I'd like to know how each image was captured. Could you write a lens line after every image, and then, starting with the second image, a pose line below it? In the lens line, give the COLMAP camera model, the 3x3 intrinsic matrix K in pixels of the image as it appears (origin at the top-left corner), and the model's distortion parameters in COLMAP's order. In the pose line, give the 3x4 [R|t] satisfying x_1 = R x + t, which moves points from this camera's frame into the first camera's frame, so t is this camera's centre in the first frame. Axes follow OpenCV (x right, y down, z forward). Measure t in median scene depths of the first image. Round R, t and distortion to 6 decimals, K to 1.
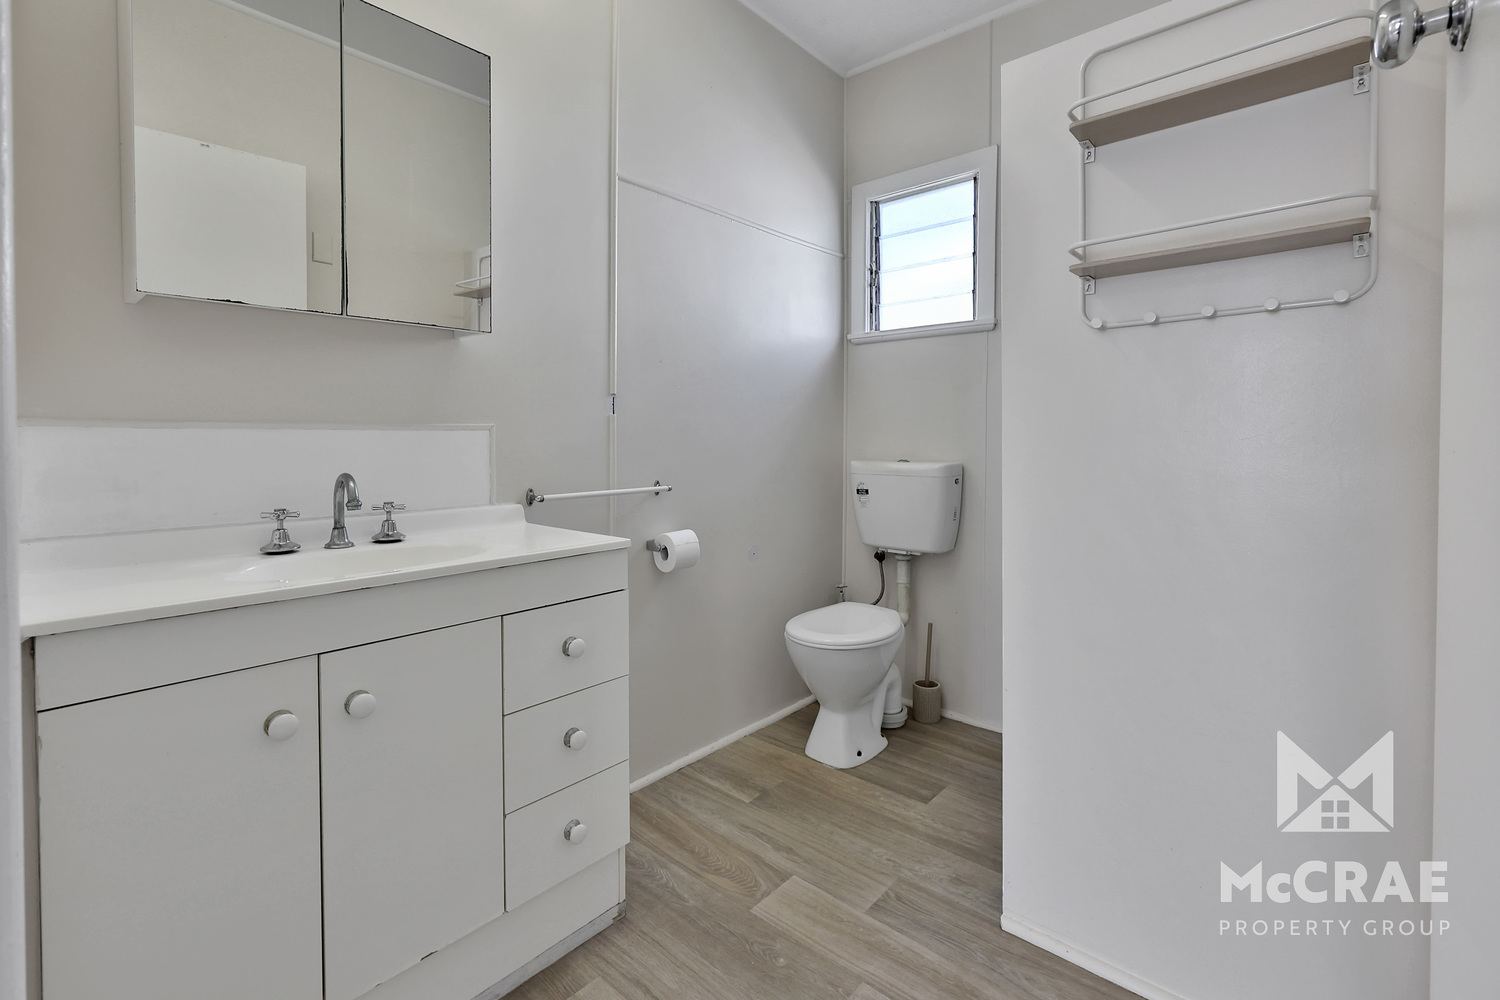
lens RADIAL K [[668.9, 0, 751.2], [0, 668.9, 449.7], [0, 0, 1]] dist [0.000162, 0.000092]
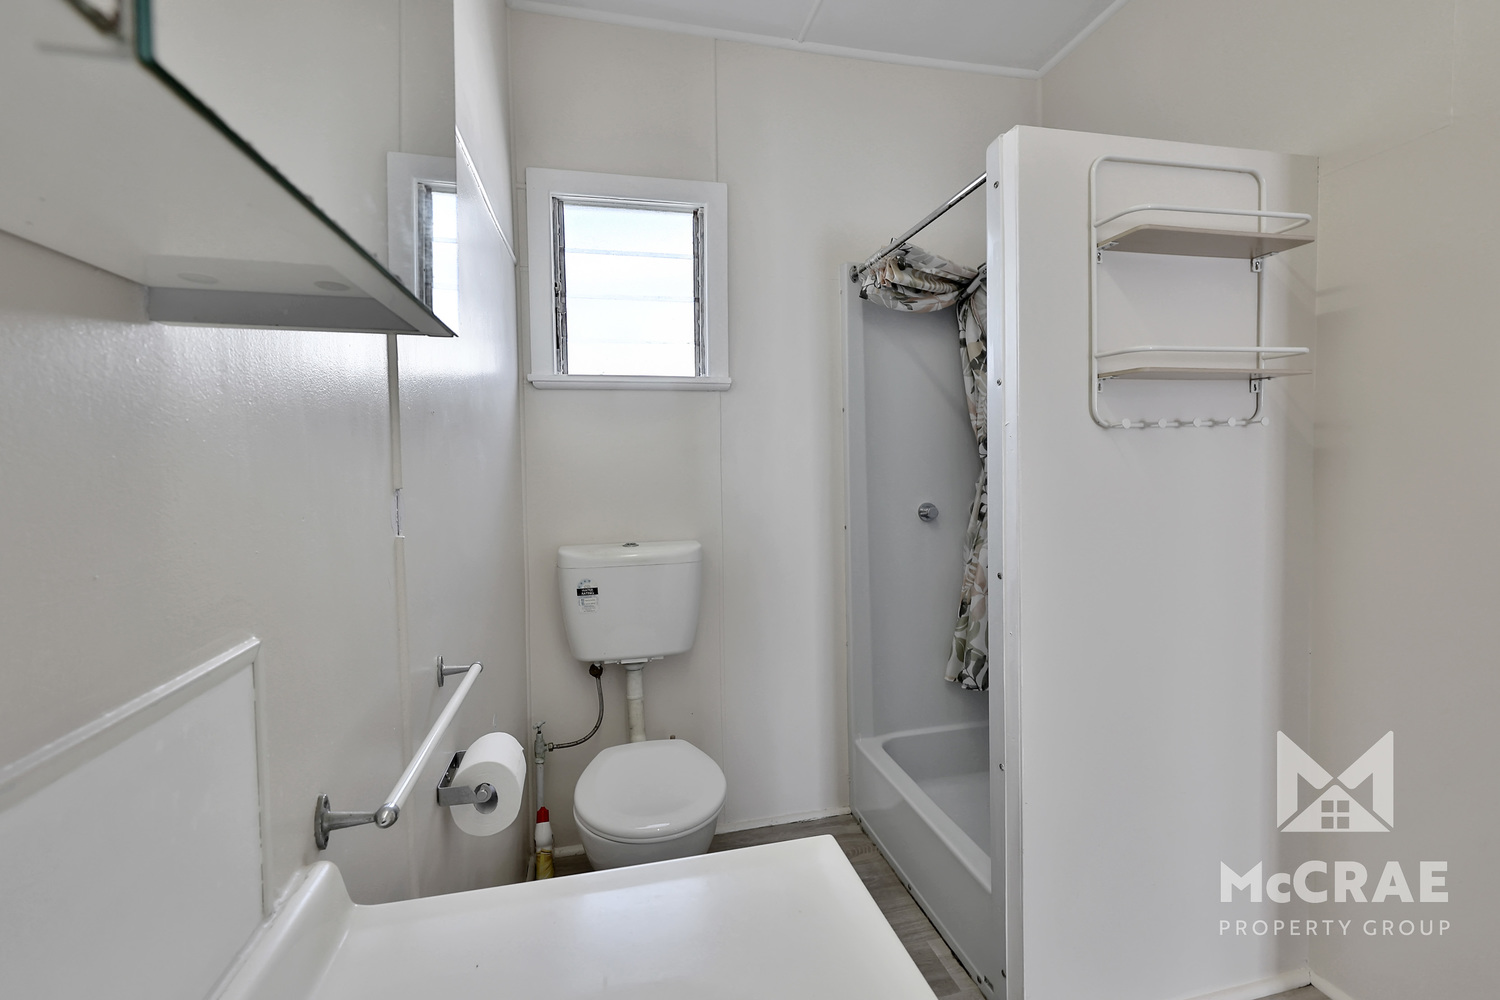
lens RADIAL K [[649.8, 0, 748.8], [0, 649.8, 489.6], [0, 0, 1]] dist [-0.000102, 0.000326]
pose [[0.578957, -0.038323, 0.814457, -0.308845], [0.028770, 0.999233, 0.026567, -0.063618], [-0.814851, 0.008051, 0.579615, 0.432710]]
